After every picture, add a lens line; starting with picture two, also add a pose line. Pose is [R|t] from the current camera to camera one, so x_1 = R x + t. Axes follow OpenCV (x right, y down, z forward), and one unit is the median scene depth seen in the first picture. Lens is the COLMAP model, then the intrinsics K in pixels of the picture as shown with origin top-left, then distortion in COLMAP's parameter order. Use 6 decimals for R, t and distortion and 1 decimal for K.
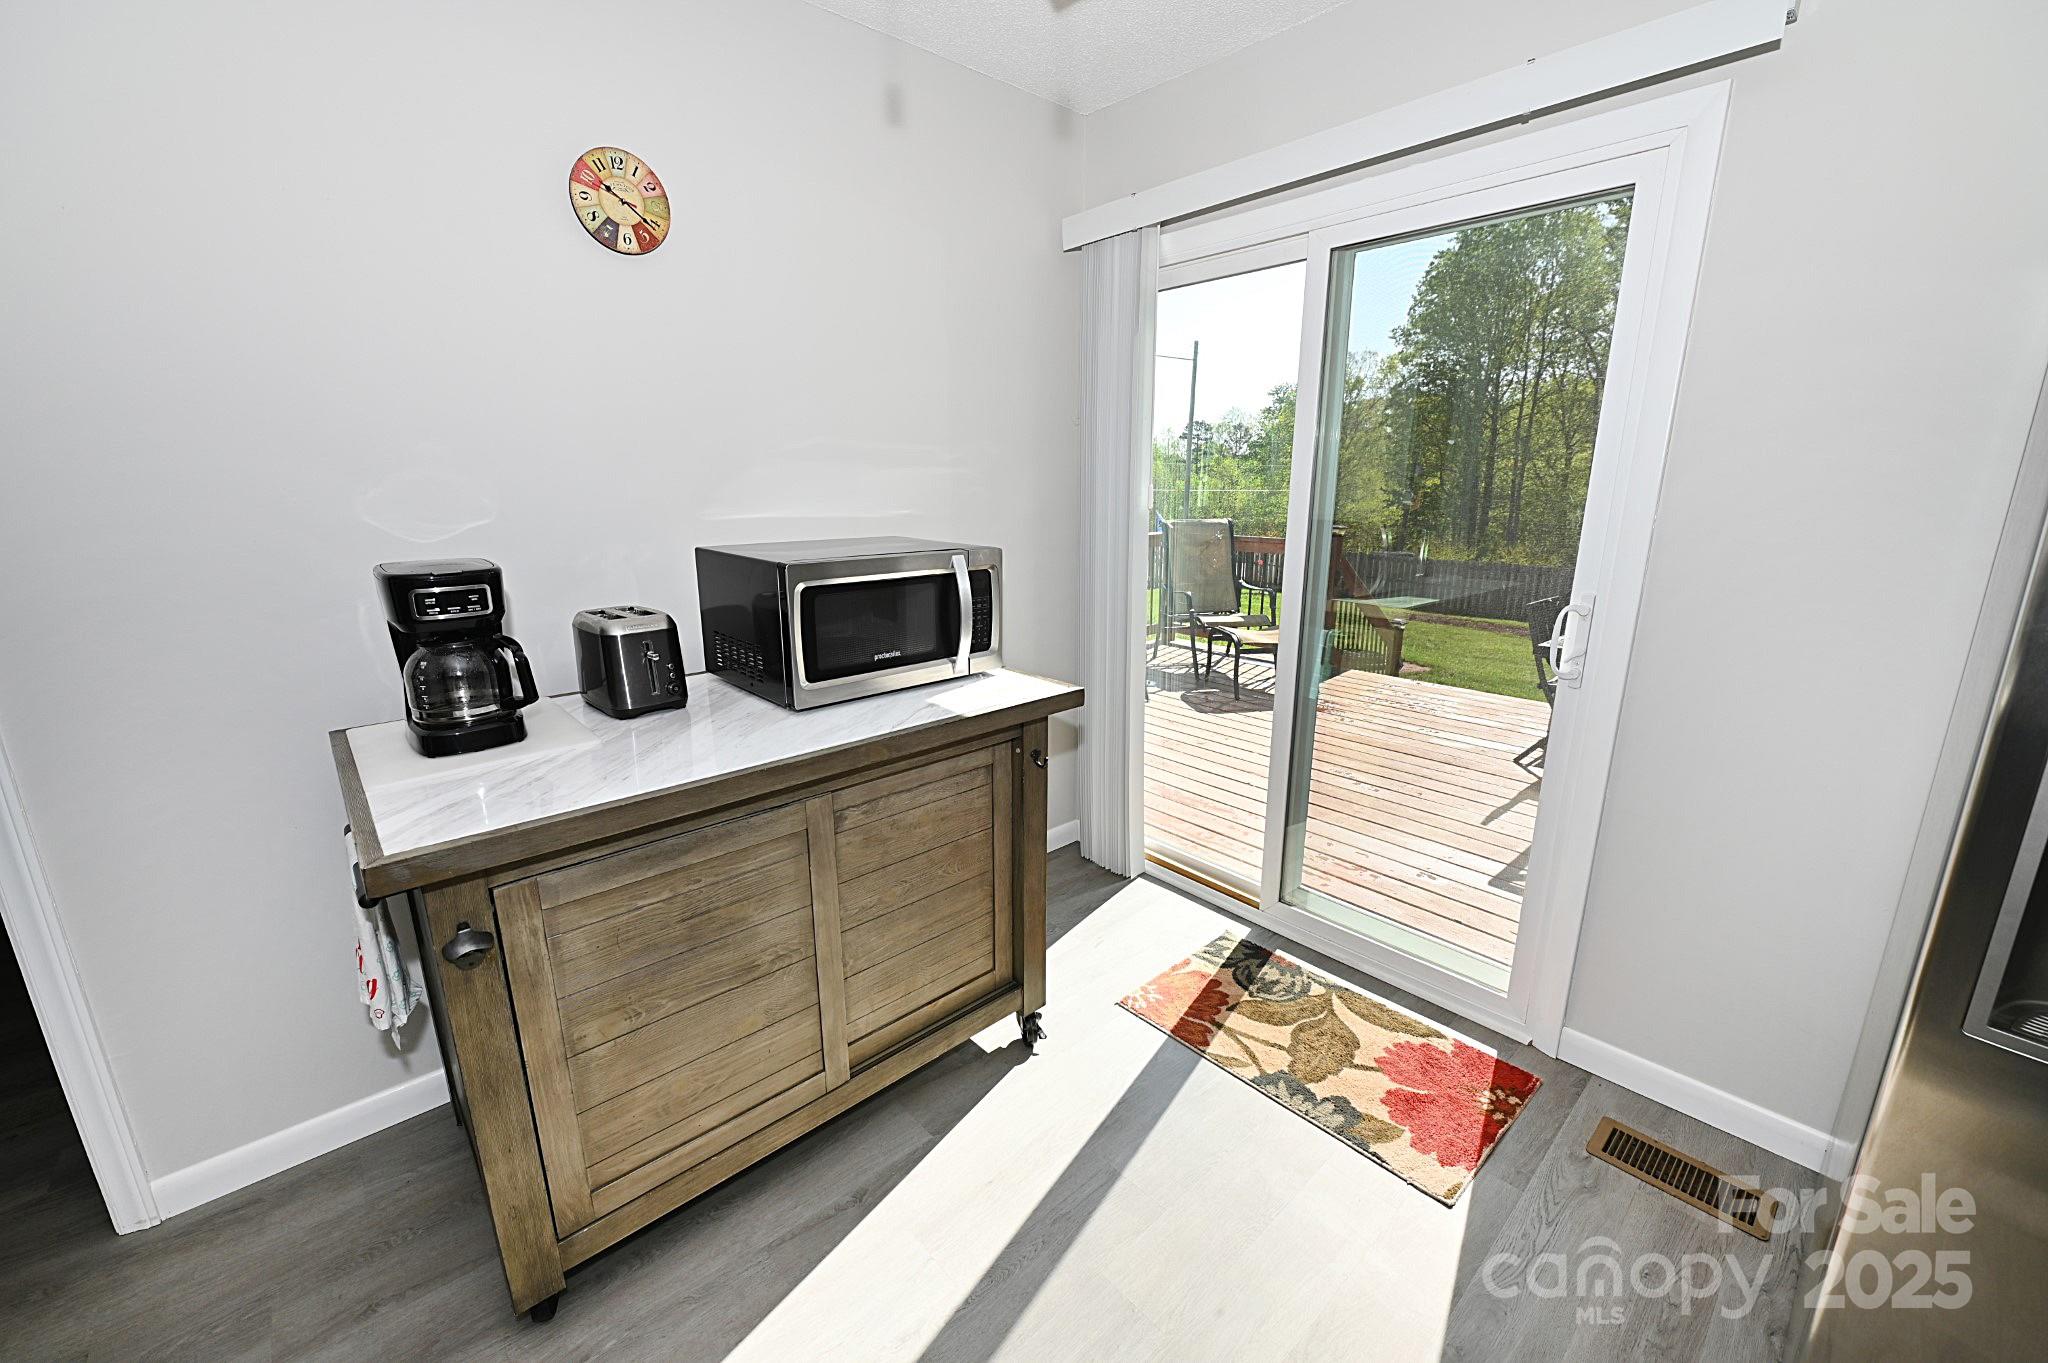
lens RADIAL K [[808.5, 0, 1022.6], [0, 808.5, 680.3], [0, 0, 1]] dist [-0.008208, -0.000666]
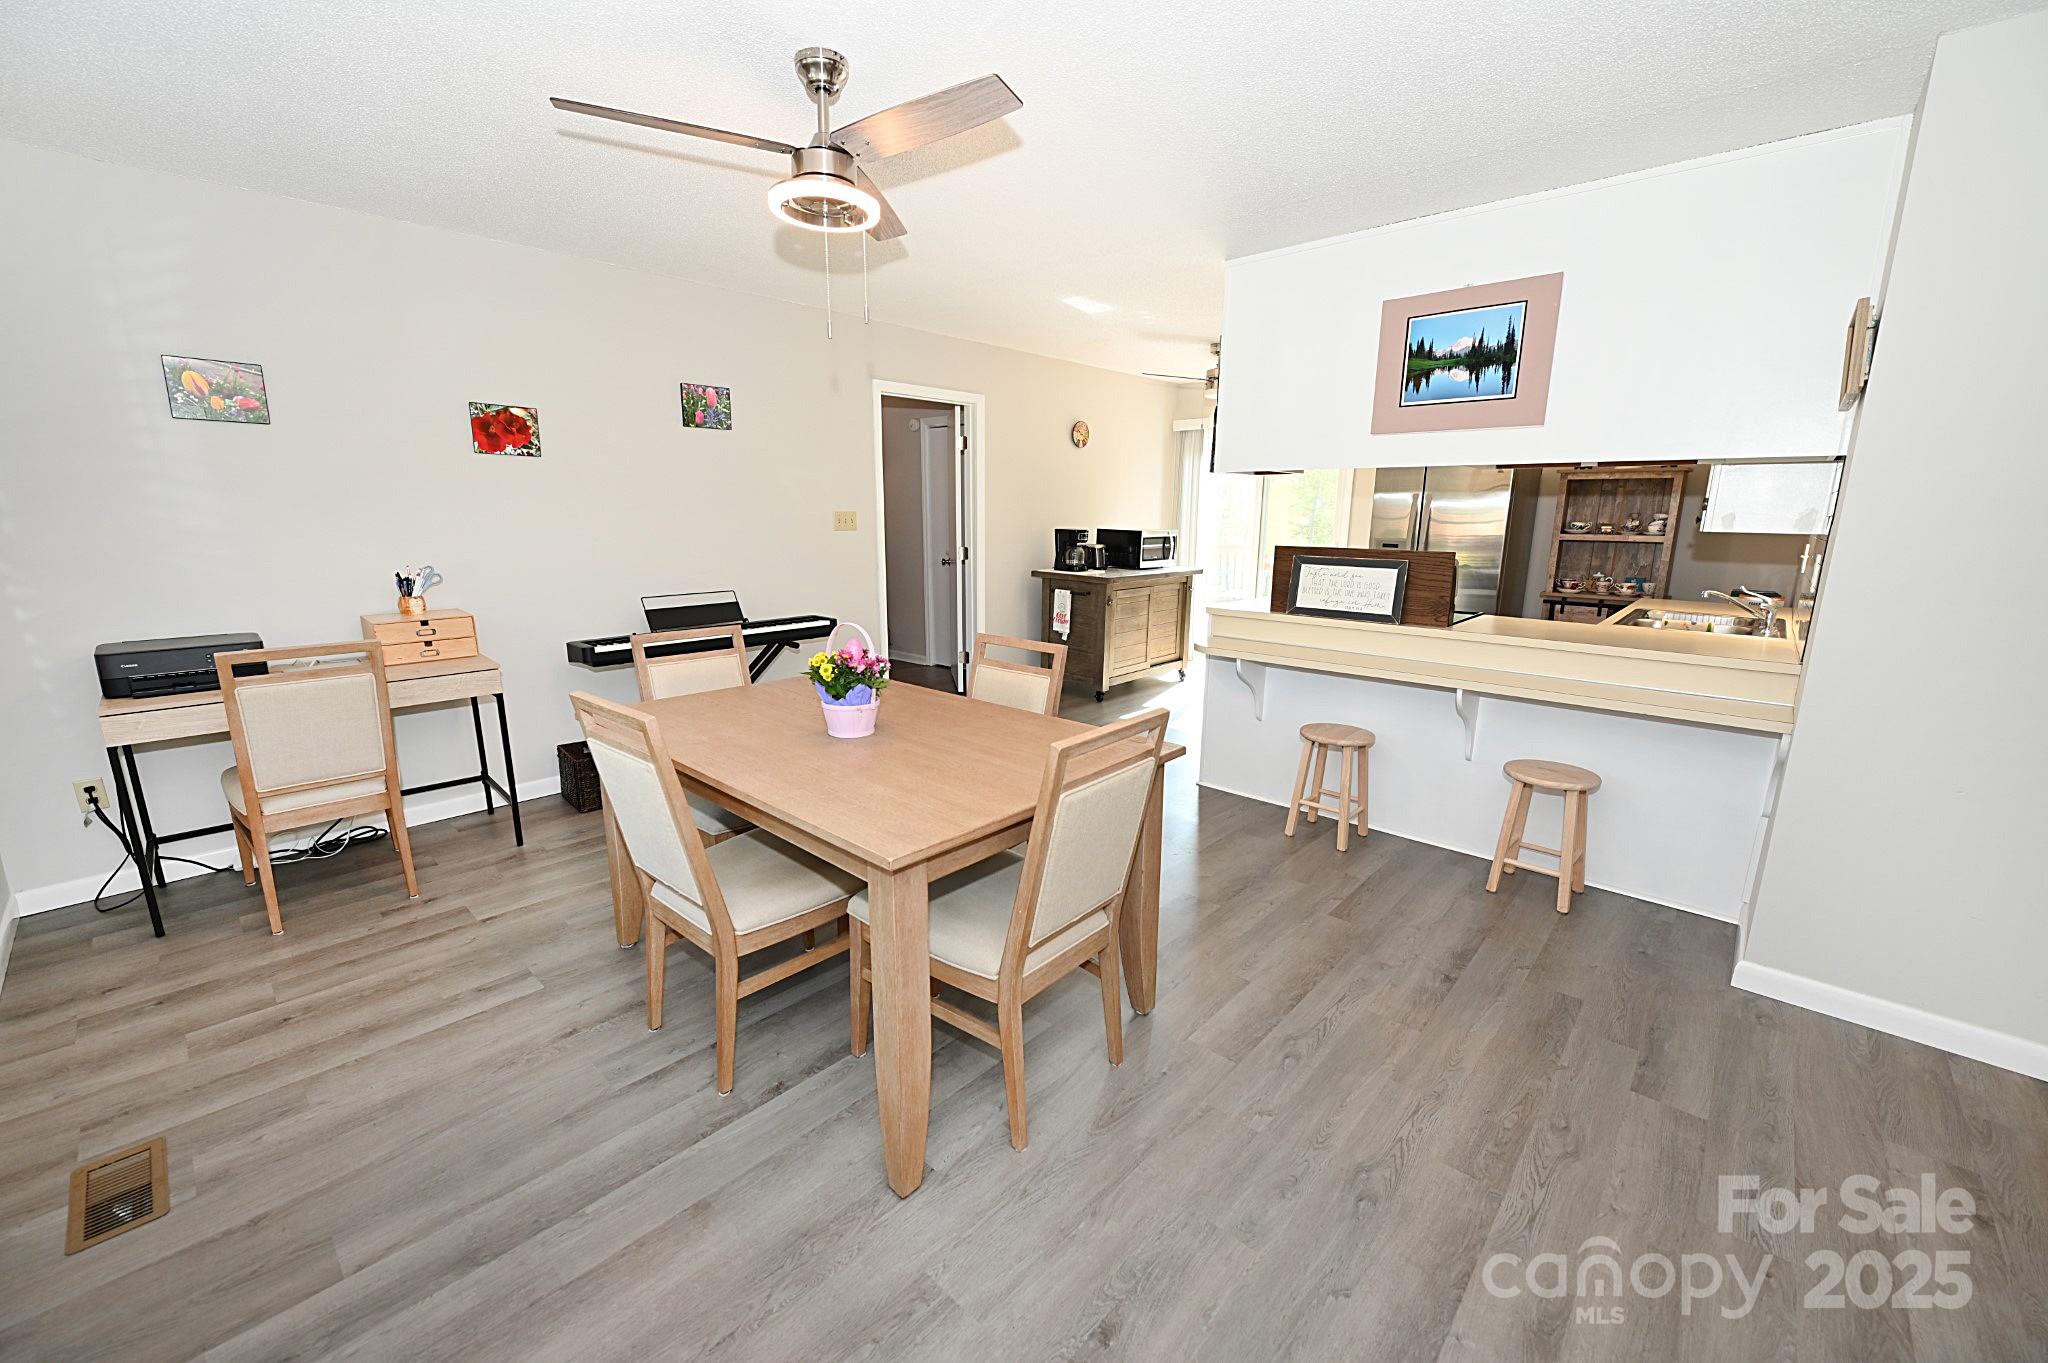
lens RADIAL K [[808.5, 0, 1026.8], [0, 808.5, 687.6], [0, 0, 1]] dist [-0.008208, -0.000666]
pose [[0.995687, -0.014934, 0.091566, -1.088211], [0.016788, 0.999669, -0.019507, 0.623265], [-0.091244, 0.020960, 0.995608, -2.600471]]
